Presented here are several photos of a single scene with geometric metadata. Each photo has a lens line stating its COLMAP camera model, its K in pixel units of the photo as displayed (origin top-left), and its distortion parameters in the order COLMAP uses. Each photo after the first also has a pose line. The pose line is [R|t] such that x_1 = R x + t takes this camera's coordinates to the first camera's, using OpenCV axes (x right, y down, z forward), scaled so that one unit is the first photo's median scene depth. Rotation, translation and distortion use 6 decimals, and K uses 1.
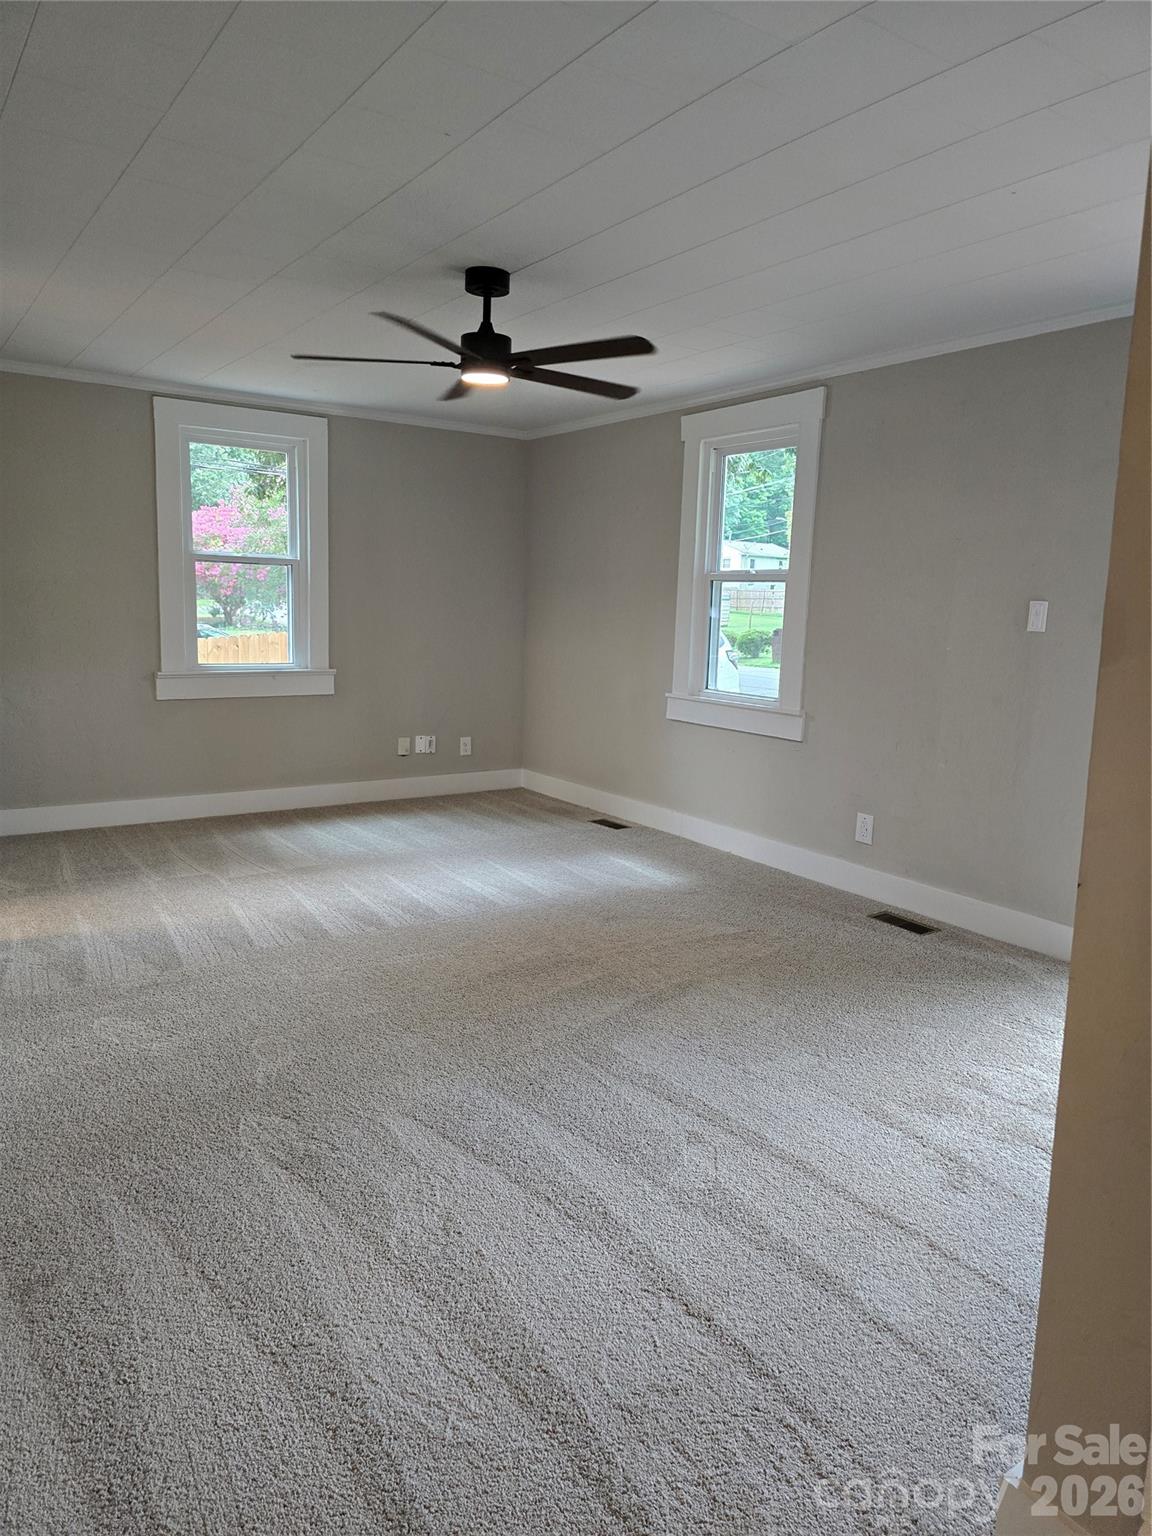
lens RADIAL K [[1039.5, 0, 568.3], [0, 1039.5, 769.6], [0, 0, 1]] dist [0.075786, -0.076648]
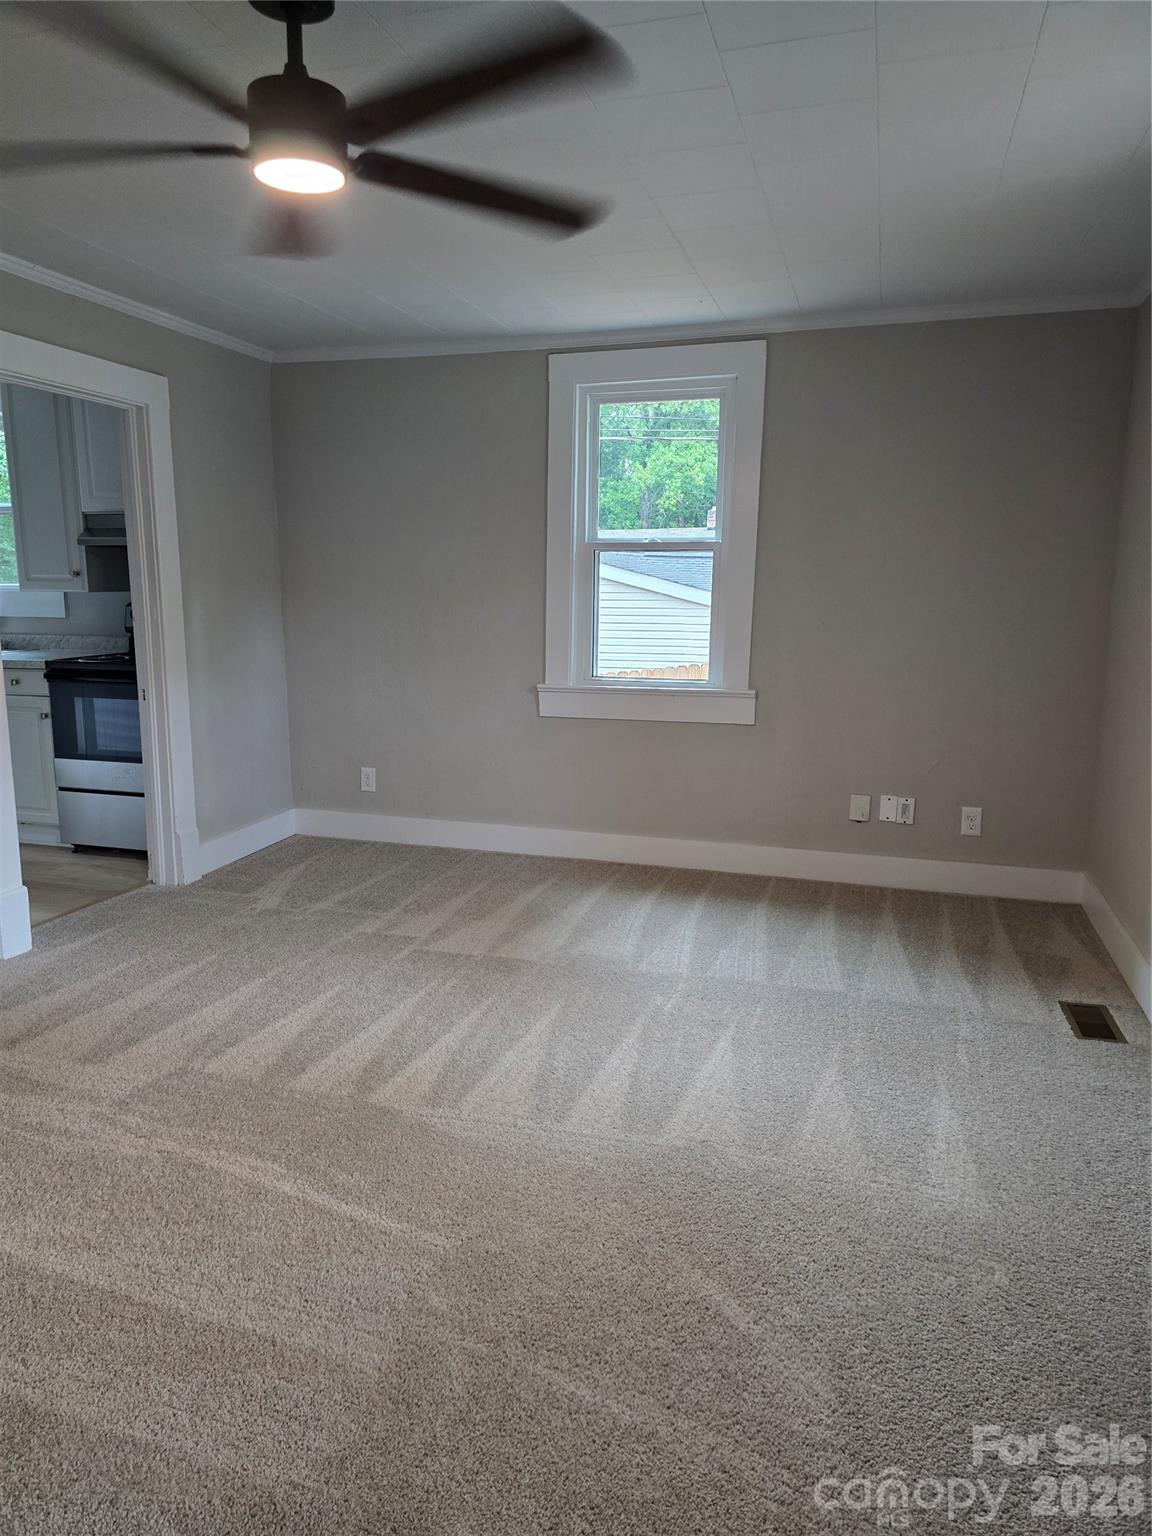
lens RADIAL K [[1039.5, 0, 568.3], [0, 1039.5, 769.6], [0, 0, 1]] dist [0.075786, -0.076648]
pose [[0.634503, 0.115650, -0.764219, 0.276598], [-0.112157, 0.992054, 0.057008, -0.074607], [0.764740, 0.049540, 0.642432, 0.476167]]
